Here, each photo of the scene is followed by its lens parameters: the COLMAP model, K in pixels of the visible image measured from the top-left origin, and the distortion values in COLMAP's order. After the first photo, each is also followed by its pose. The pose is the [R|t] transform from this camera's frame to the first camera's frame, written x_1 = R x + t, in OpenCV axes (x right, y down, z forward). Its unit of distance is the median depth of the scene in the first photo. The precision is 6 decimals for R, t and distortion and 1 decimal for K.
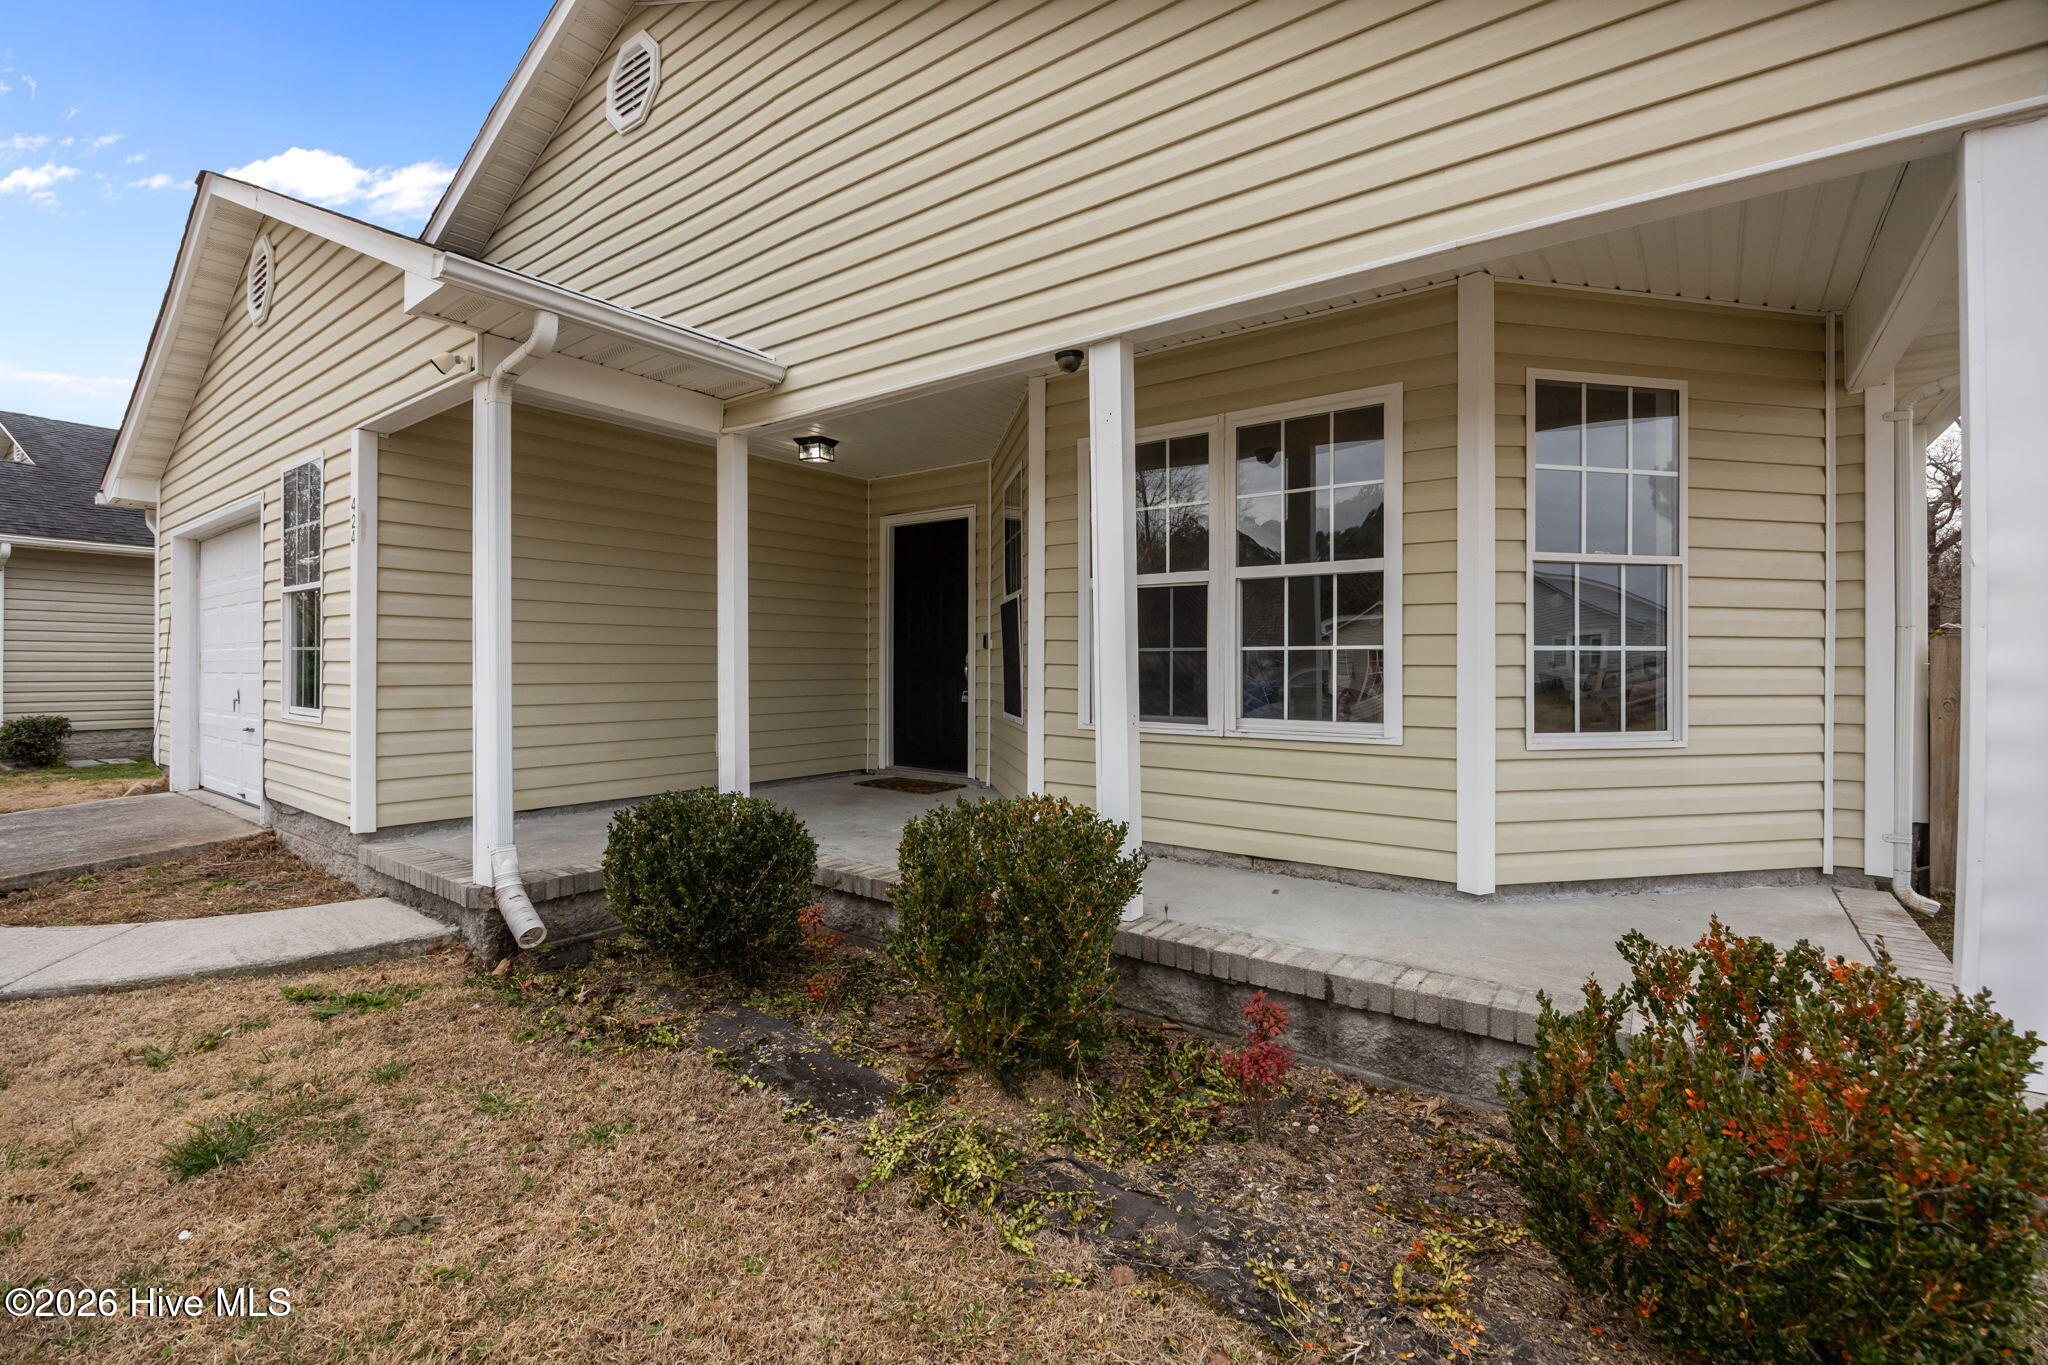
lens RADIAL K [[909.4, 0, 1024.0], [0, 909.4, 682.5], [0, 0, 1]] dist [-0.020816, 0.000193]
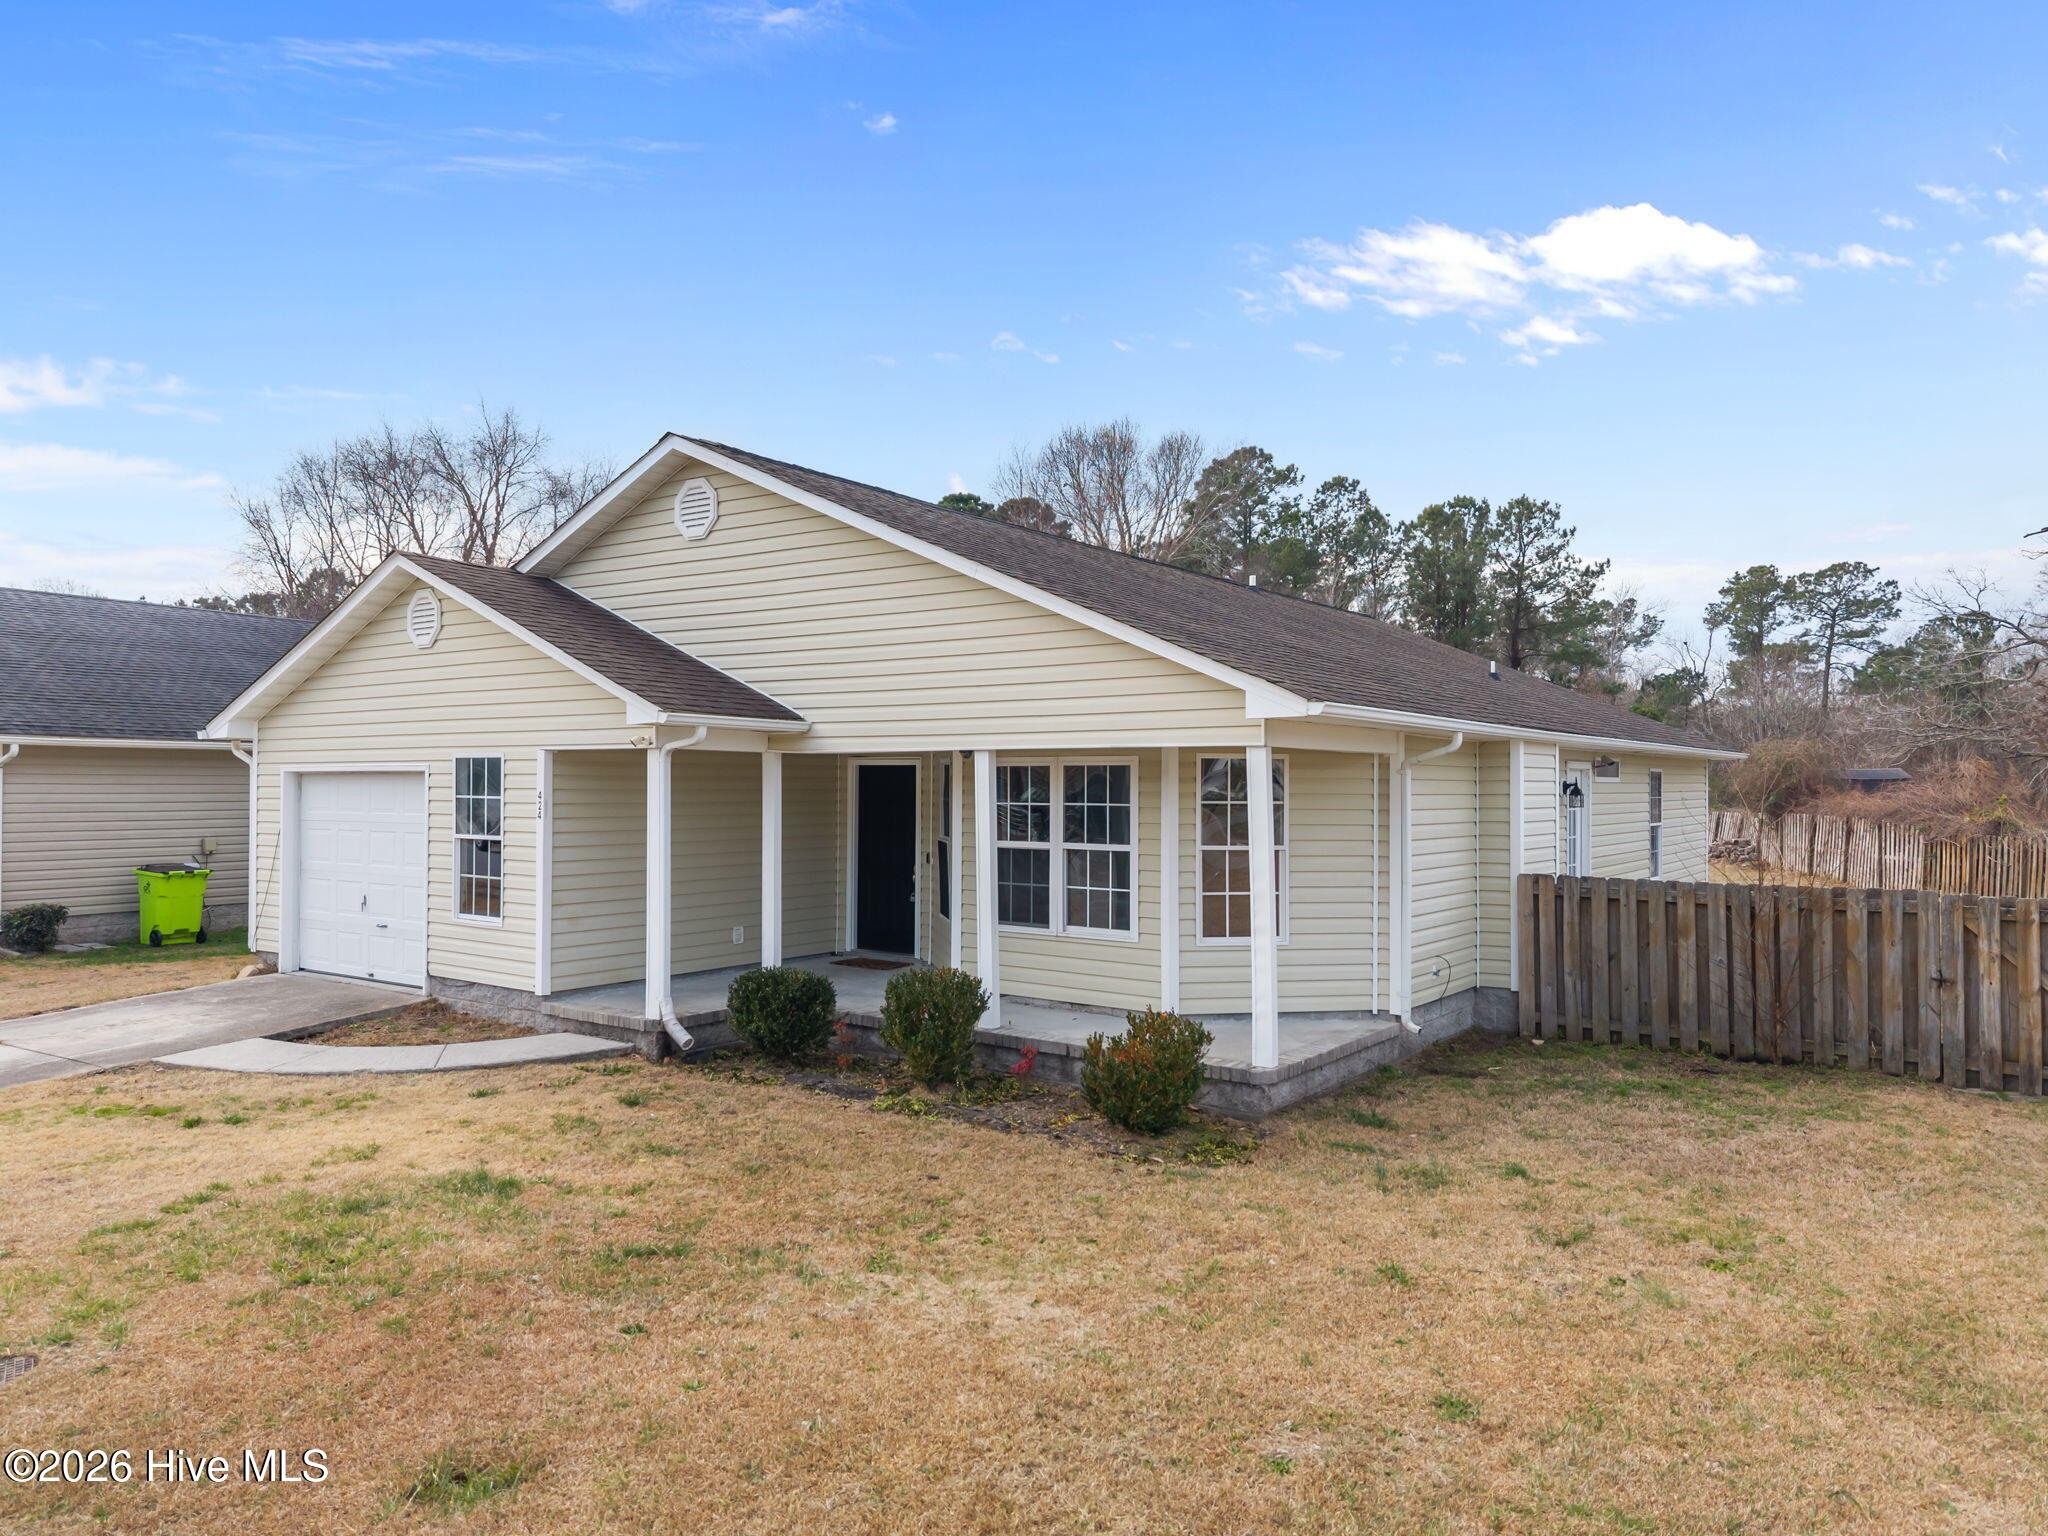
lens RADIAL K [[1370.2, 0, 1024.0], [0, 1370.2, 768.0], [0, 0, 1]] dist [0.066235, -0.090836]
pose [[0.999836, 0.001338, 0.018087, 0.103226], [-0.000794, 0.999548, -0.030051, -0.188756], [-0.018119, 0.030031, 0.999385, -1.699330]]
